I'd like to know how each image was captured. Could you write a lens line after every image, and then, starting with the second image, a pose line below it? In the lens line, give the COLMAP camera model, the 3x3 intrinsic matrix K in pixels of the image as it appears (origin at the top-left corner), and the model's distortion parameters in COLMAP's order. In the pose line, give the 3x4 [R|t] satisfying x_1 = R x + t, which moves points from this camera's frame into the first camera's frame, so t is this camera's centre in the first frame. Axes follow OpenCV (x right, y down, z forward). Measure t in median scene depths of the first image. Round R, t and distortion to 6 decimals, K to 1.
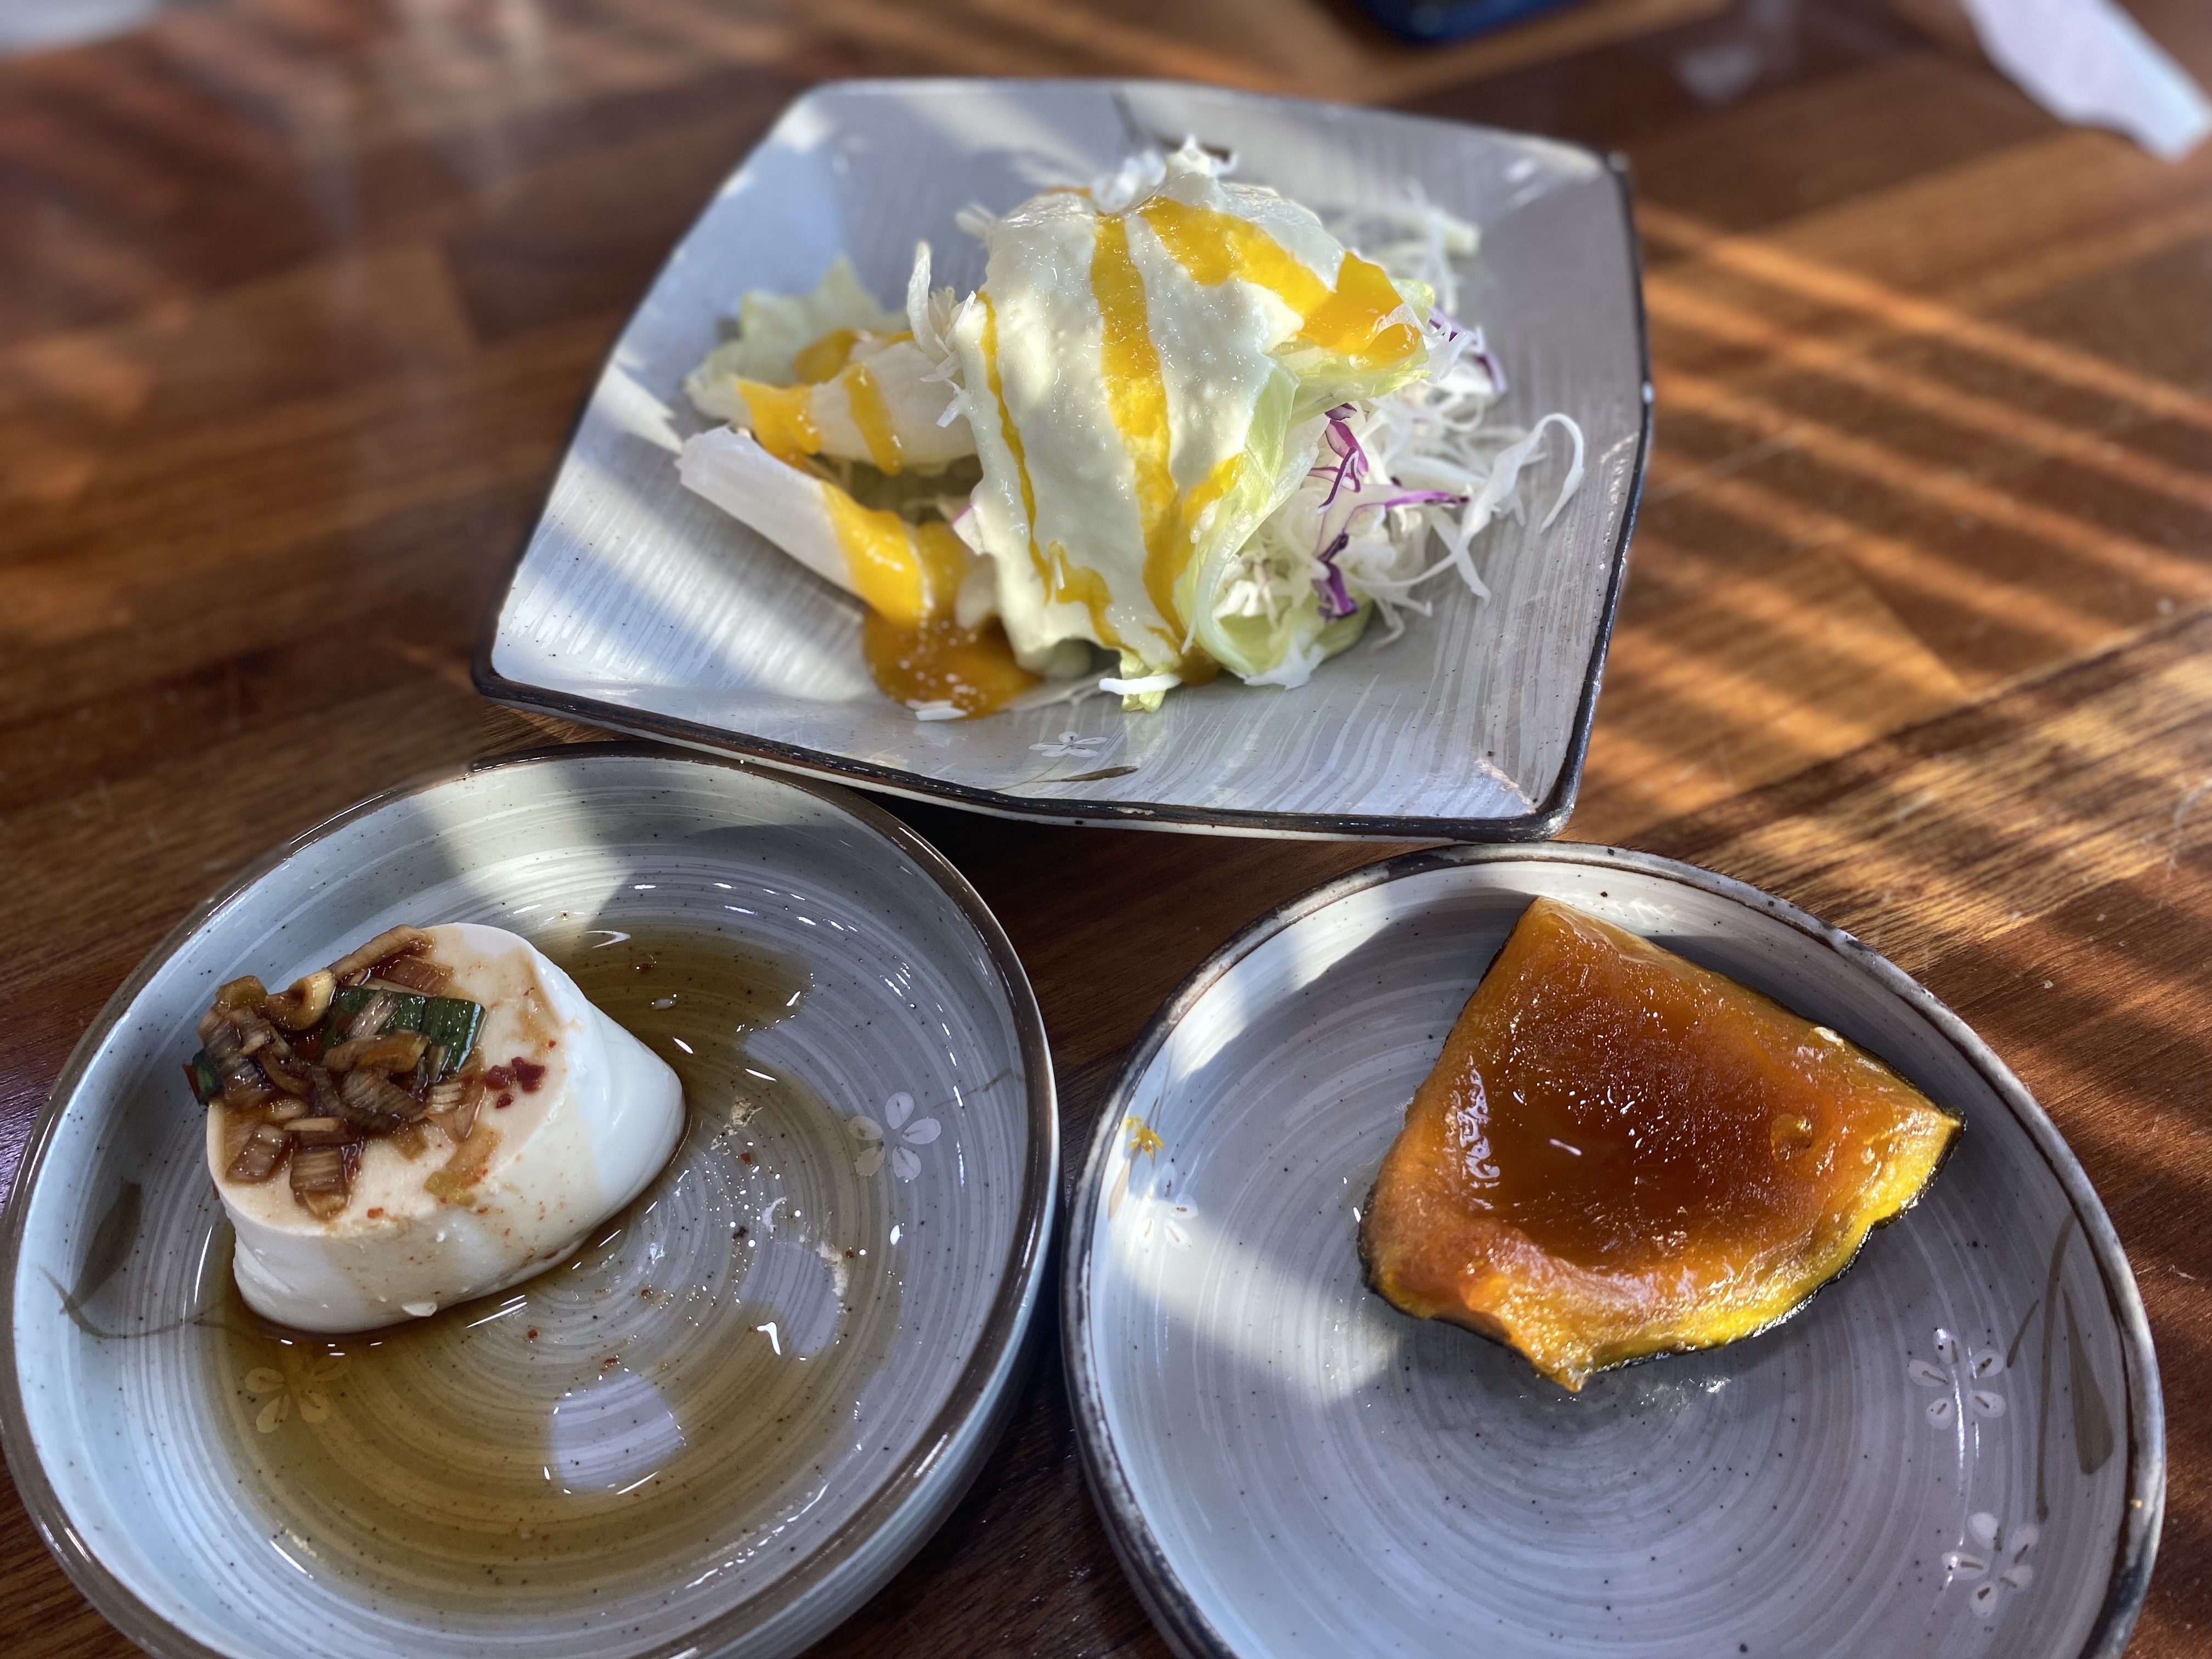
lens RADIAL K [[1678.2, 0, 1108.7], [0, 1678.2, 832.8], [0, 0, 1]] dist [0.007772, -0.012590]
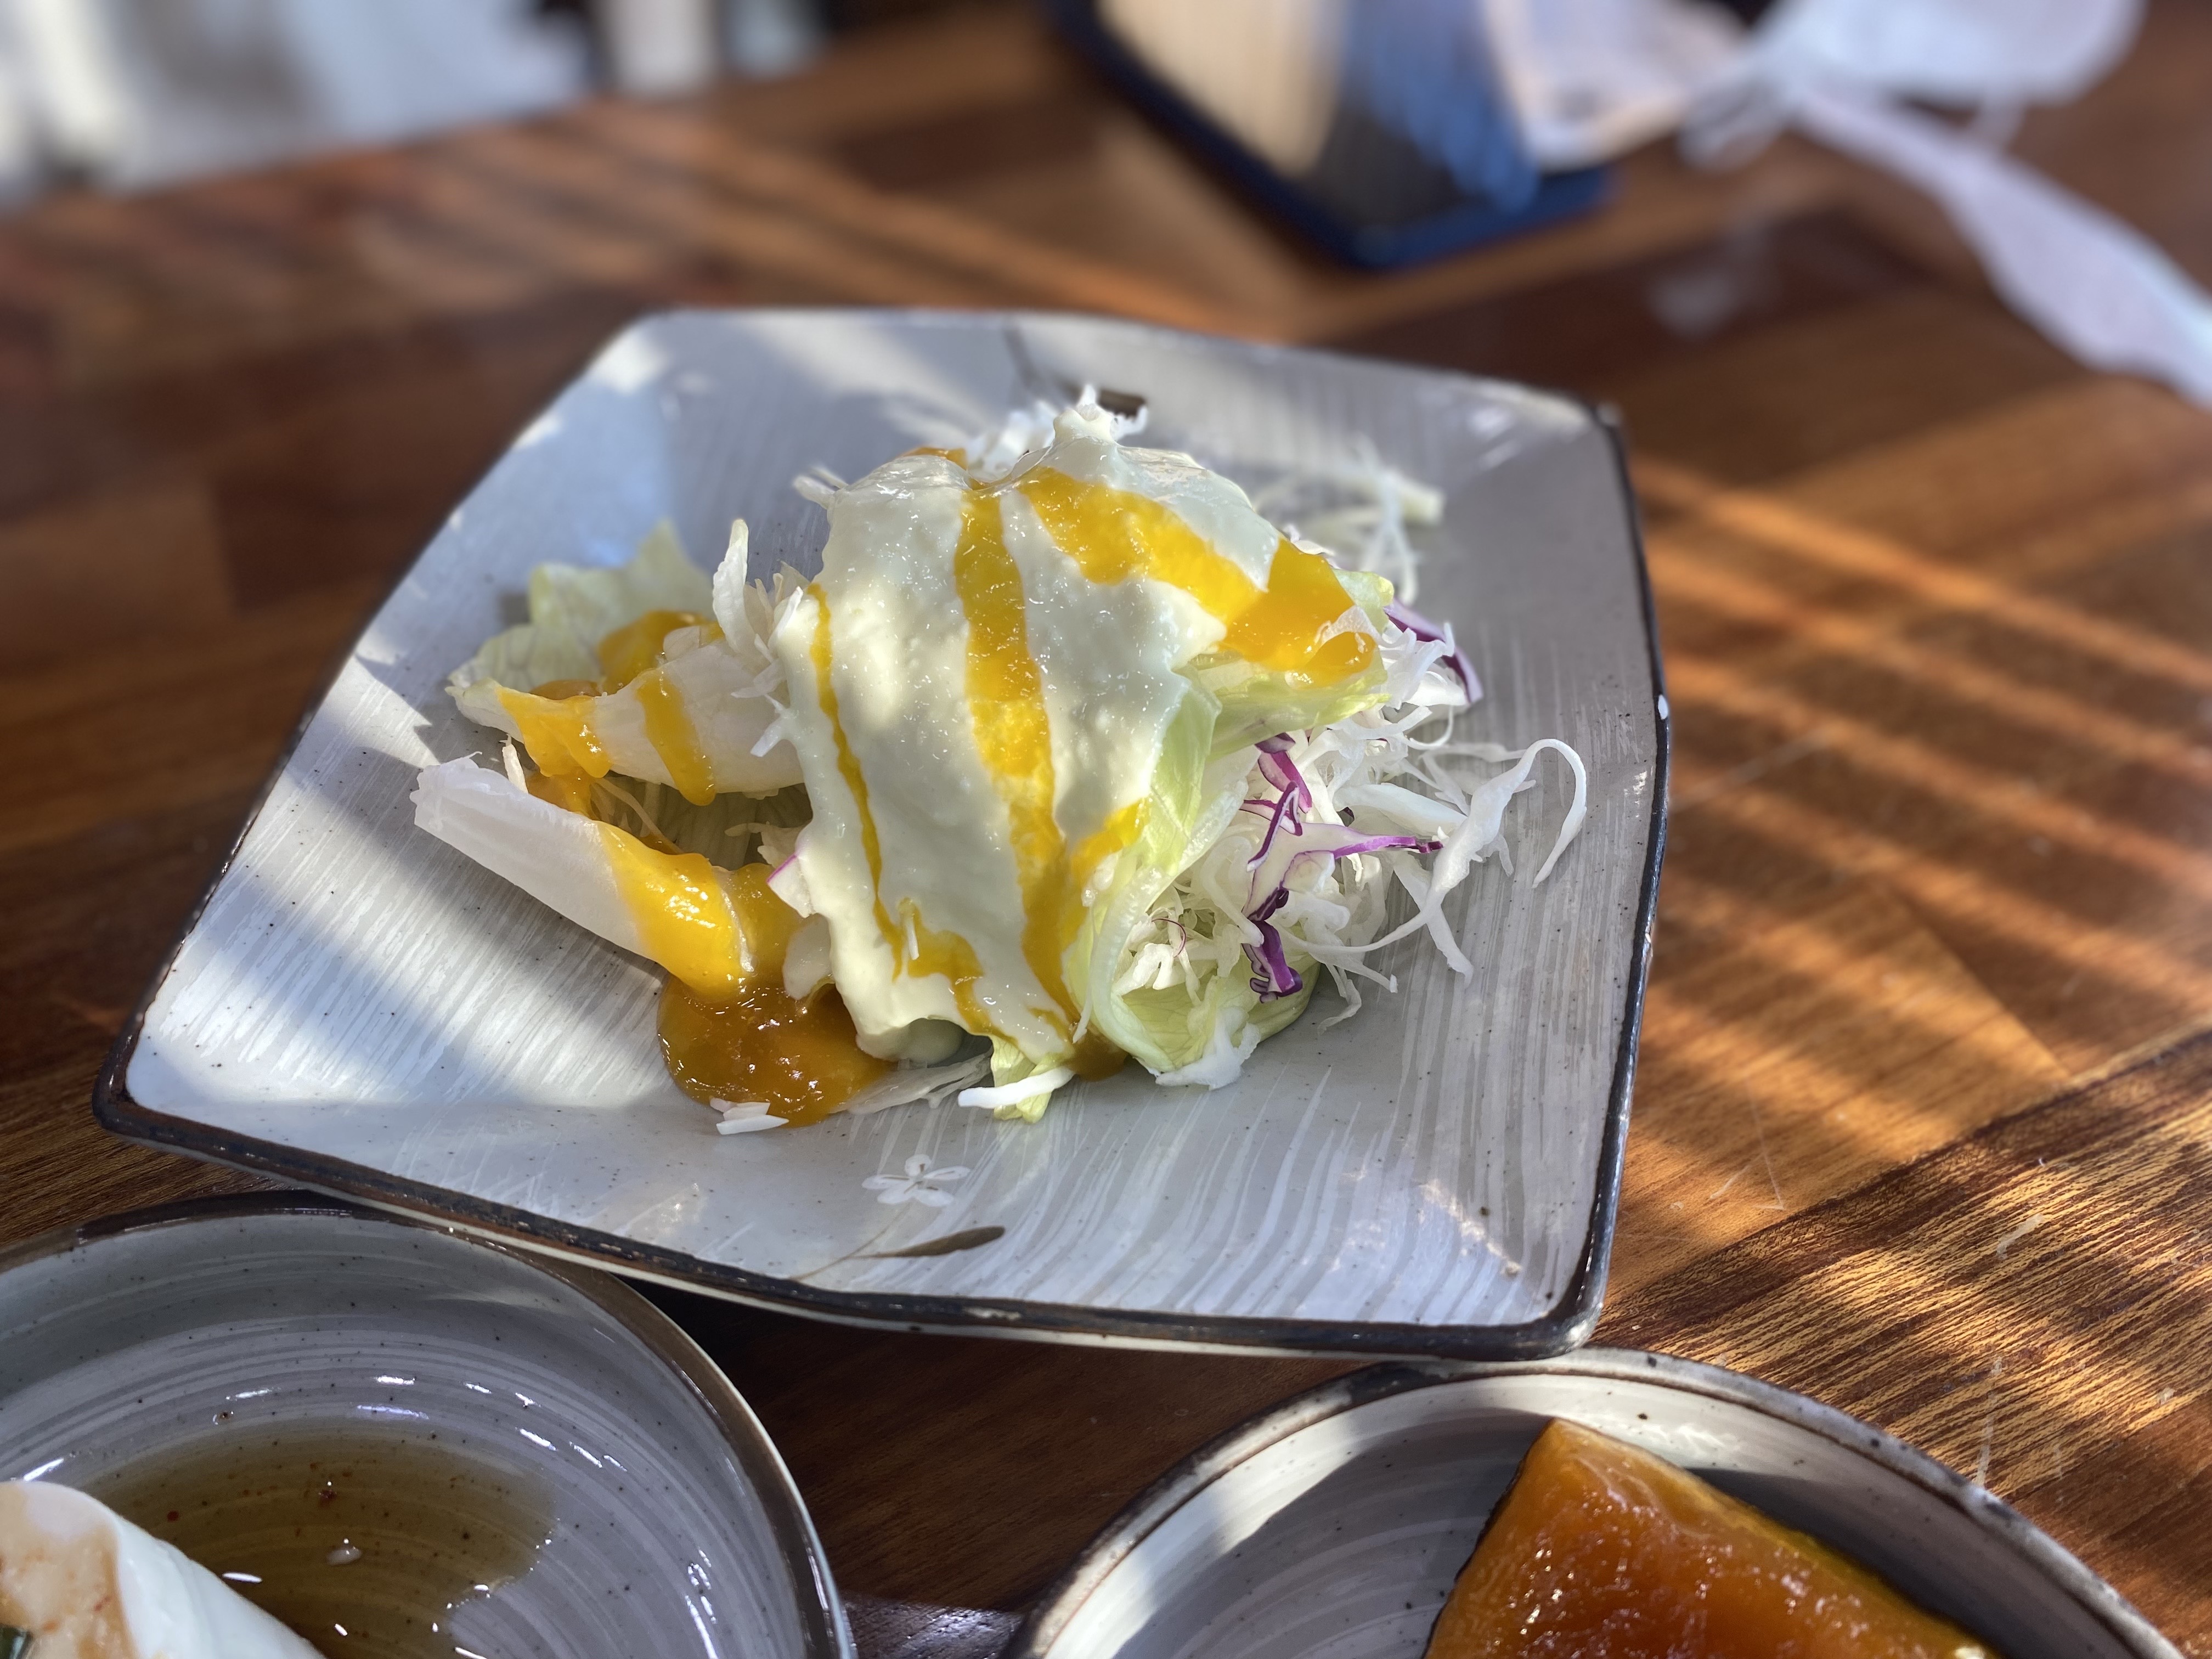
lens RADIAL K [[1678.2, 0, 1097.0], [0, 1678.2, 818.1], [0, 0, 1]] dist [0.007772, -0.012590]
pose [[0.999681, 0.005271, 0.024698, 0.035187], [-0.002577, 0.994161, -0.107877, -0.126251], [-0.025122, 0.107779, 0.993857, 0.227864]]
